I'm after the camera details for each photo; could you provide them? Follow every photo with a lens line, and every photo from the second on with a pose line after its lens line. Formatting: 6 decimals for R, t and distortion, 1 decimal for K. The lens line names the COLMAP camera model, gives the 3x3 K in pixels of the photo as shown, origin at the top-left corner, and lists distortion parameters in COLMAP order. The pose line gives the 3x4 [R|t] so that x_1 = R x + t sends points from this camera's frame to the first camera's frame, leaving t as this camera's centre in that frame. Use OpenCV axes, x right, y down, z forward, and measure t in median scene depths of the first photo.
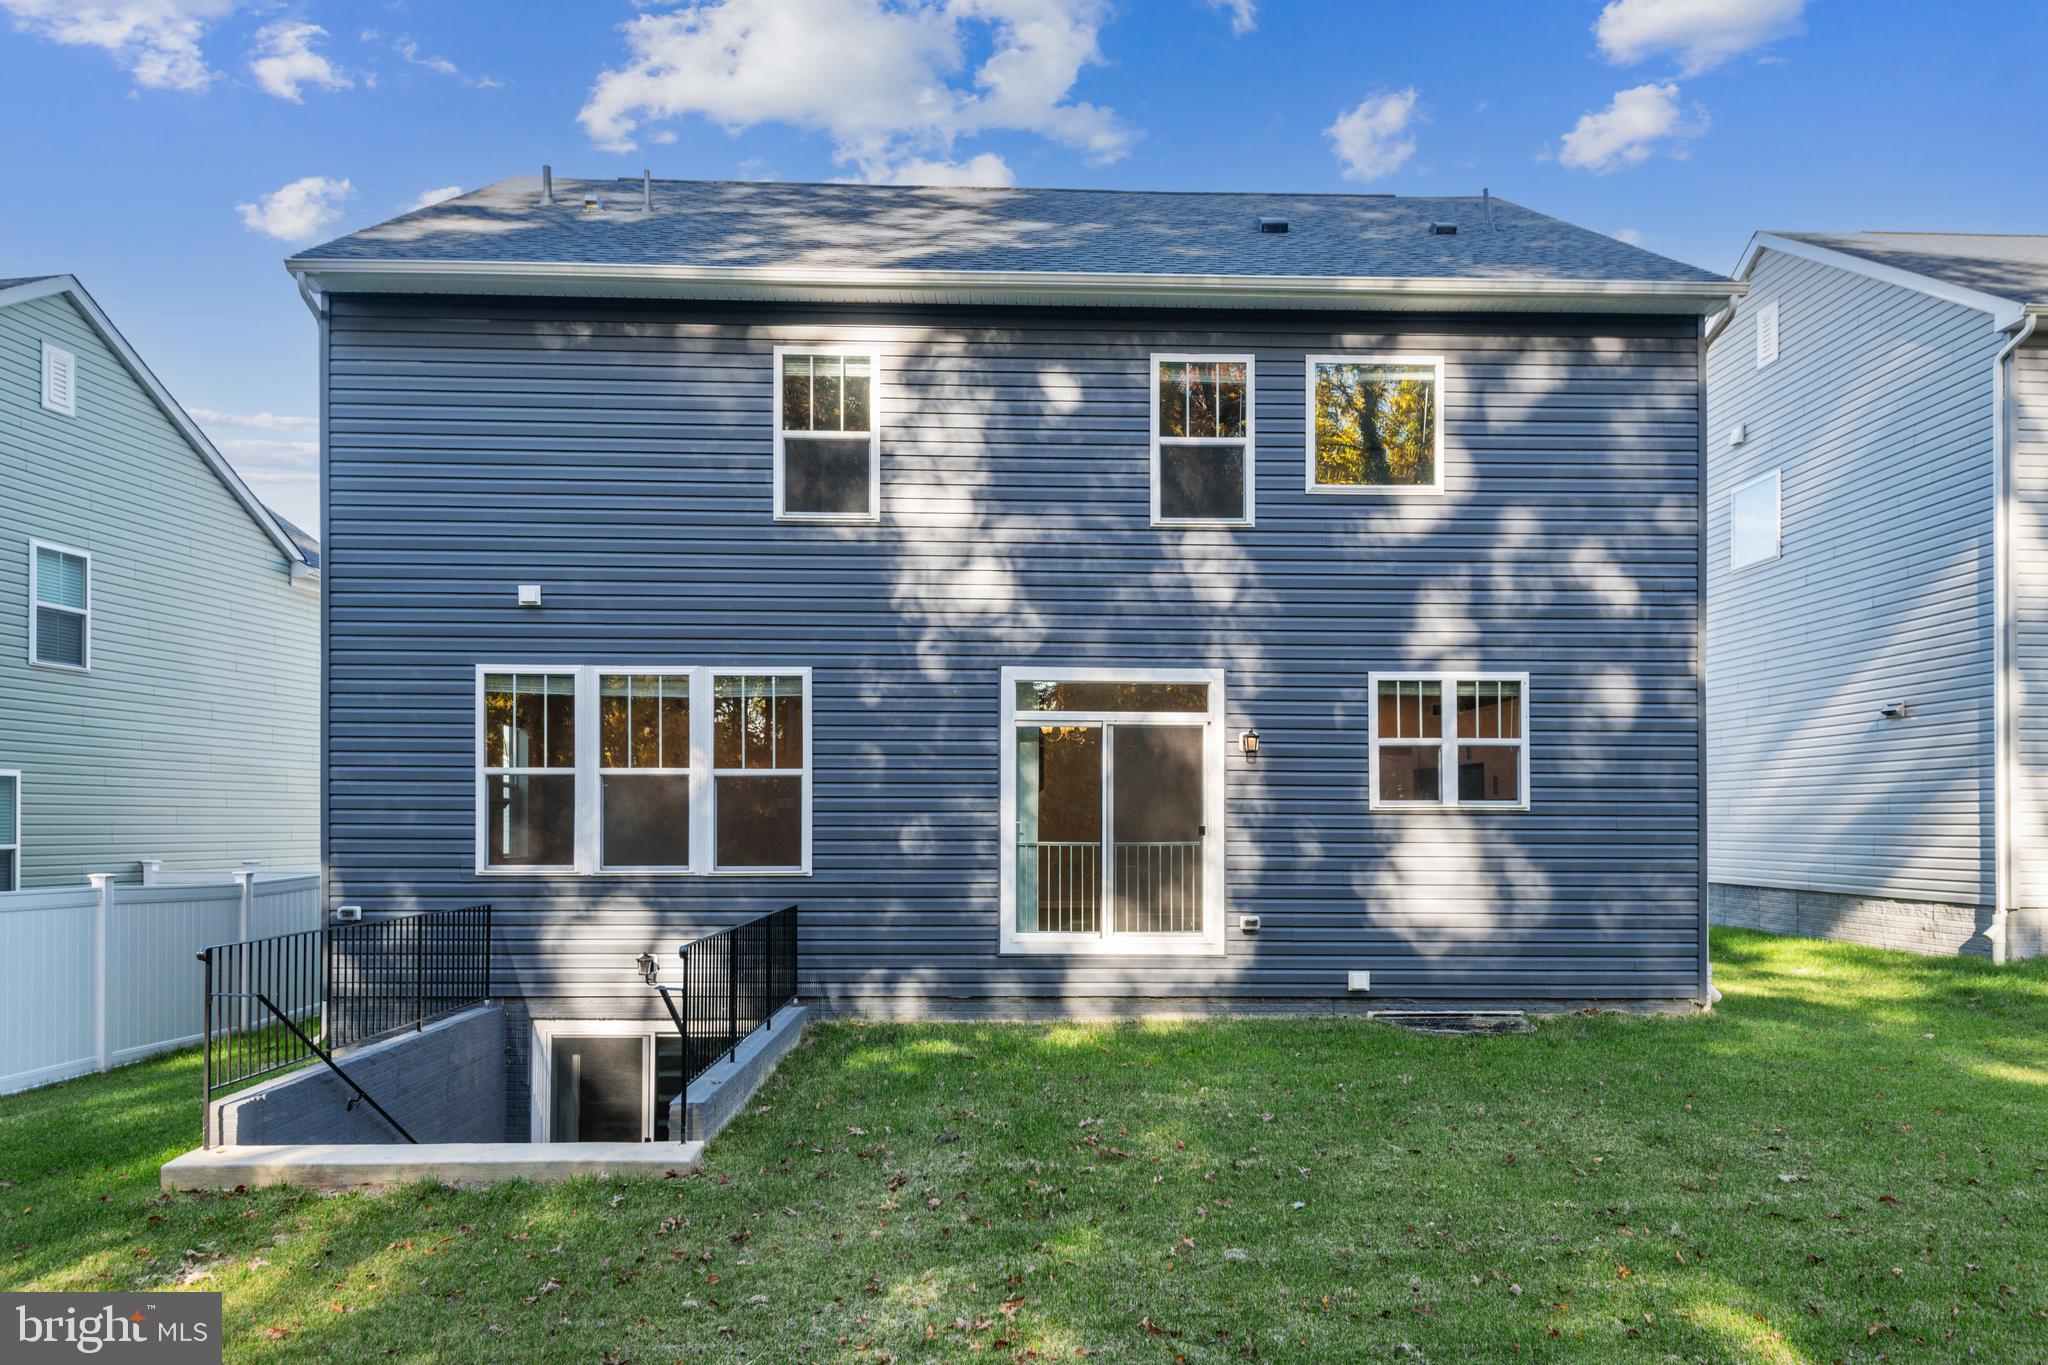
lens RADIAL K [[1419.3, 0, 1024.0], [0, 1419.3, 682.5], [0, 0, 1]] dist [0.019313, -0.001152]
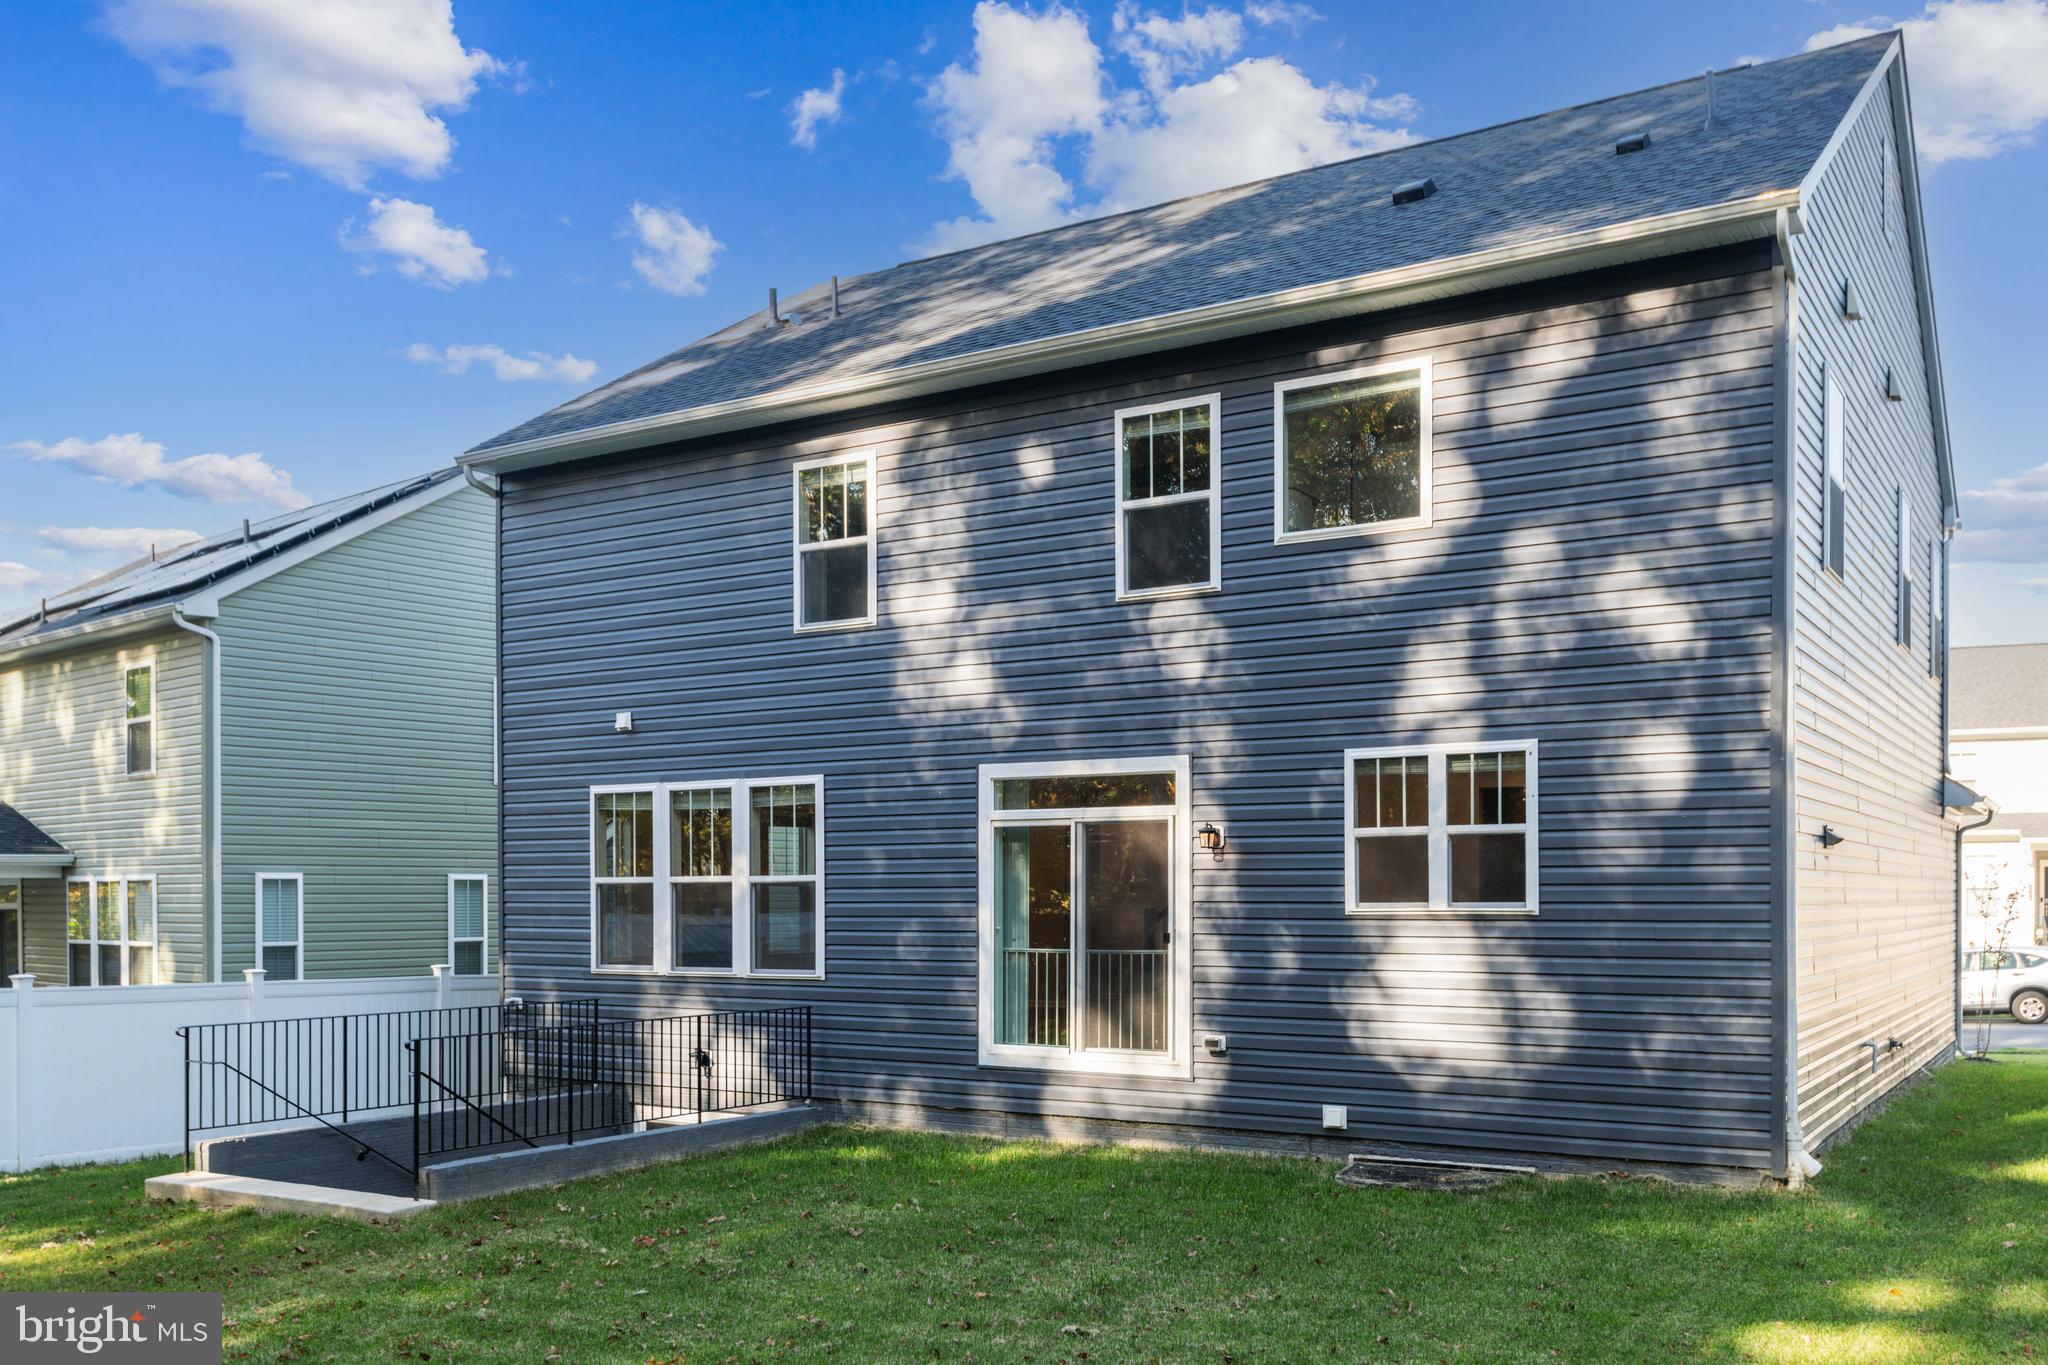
lens RADIAL K [[1846.0, 0, 1024.0], [0, 1846.0, 682.5], [0, 0, 1]] dist [0.007176, 0.009404]
pose [[0.818124, -0.071731, -0.570551, 0.717603], [0.064351, 0.997378, -0.033117, -0.023086], [0.571430, -0.009621, 0.820594, -0.004887]]
